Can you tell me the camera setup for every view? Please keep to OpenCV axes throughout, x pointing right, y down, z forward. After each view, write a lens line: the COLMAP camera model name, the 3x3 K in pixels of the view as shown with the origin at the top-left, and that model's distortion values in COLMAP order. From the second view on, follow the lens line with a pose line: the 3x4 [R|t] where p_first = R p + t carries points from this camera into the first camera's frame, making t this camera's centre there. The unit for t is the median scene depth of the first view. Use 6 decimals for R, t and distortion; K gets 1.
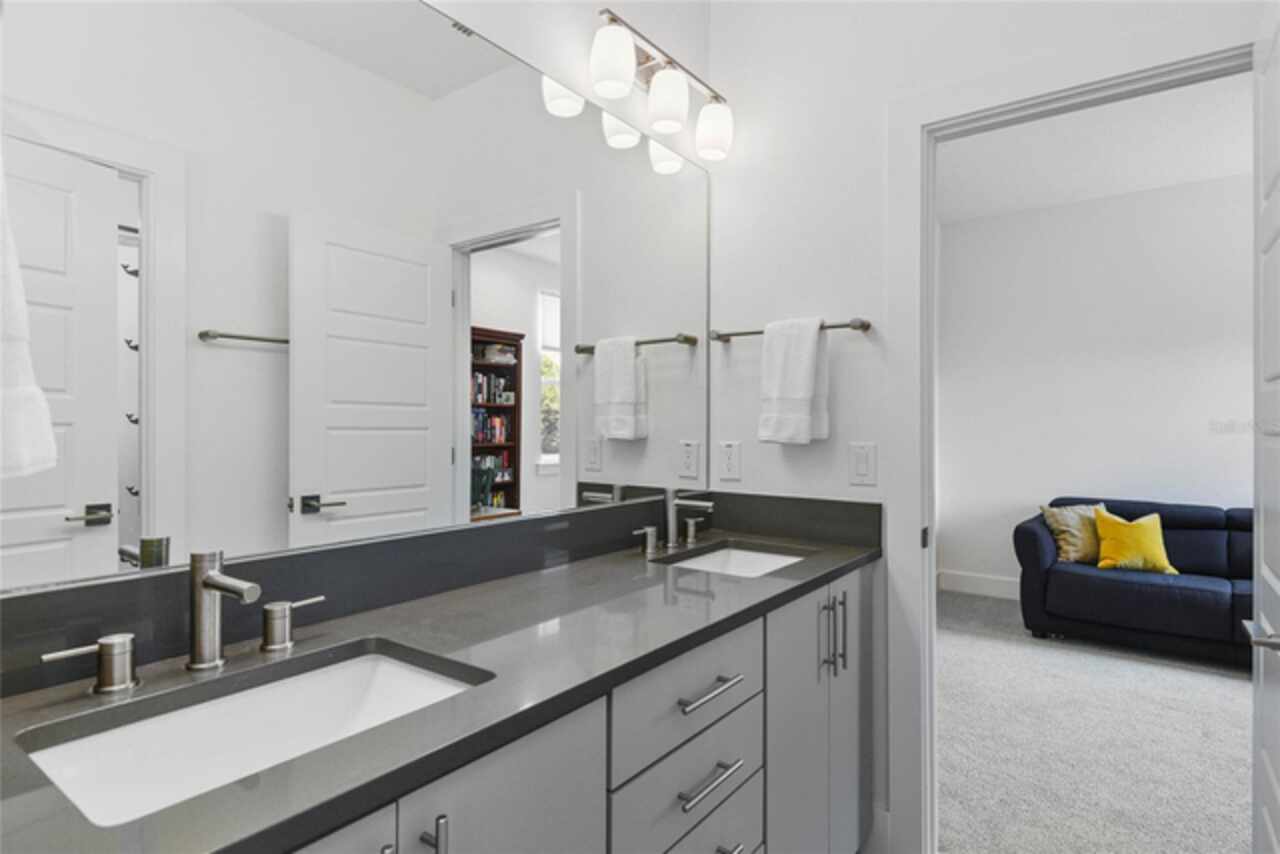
lens RADIAL K [[691.5, 0, 640.0], [0, 691.5, 427.0], [0, 0, 1]] dist [-0.018704, -0.000106]
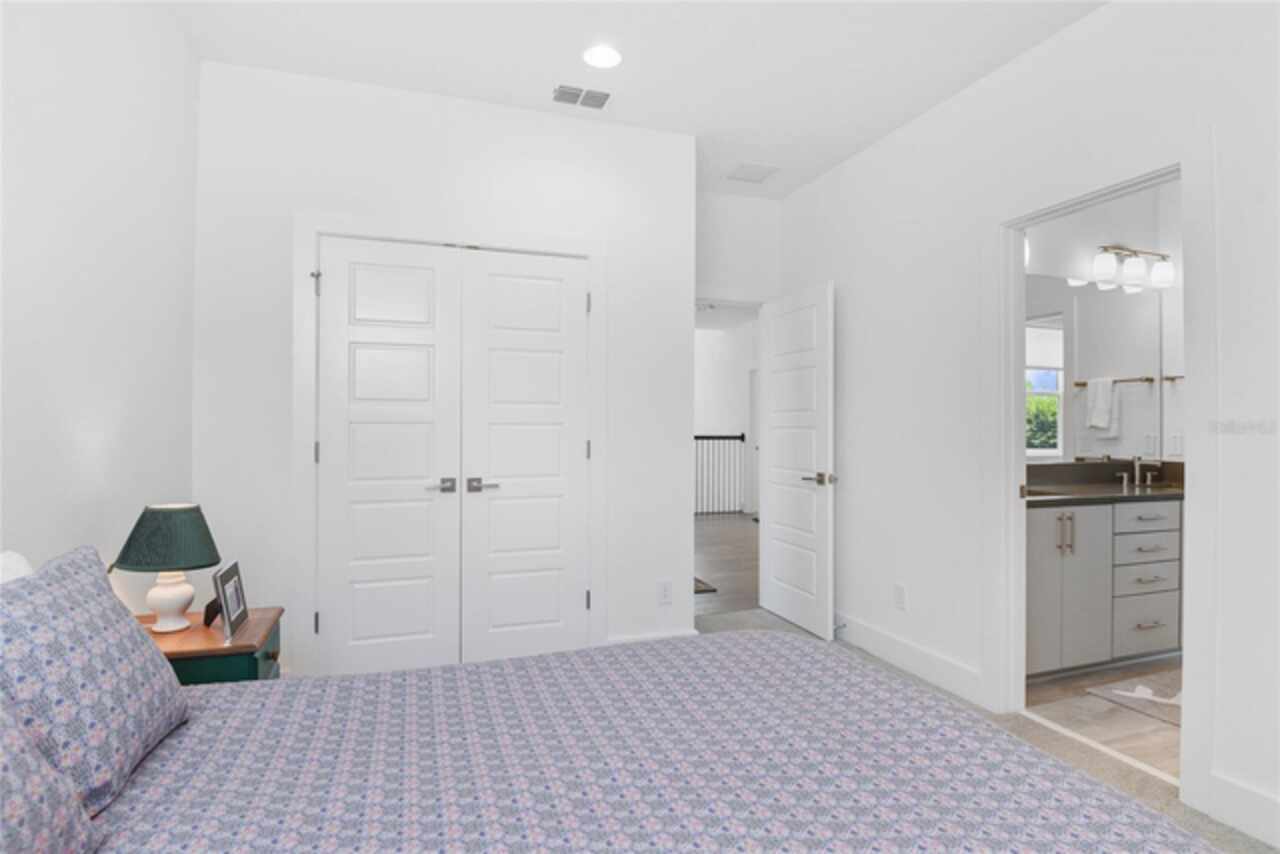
lens RADIAL K [[691.5, 0, 640.0], [0, 691.5, 427.0], [0, 0, 1]] dist [-0.018704, -0.000106]
pose [[0.832839, -0.003501, -0.553504, -0.052958], [-0.000506, 0.999975, -0.007085, 0.012860], [0.553515, 0.006181, 0.832816, -1.376653]]
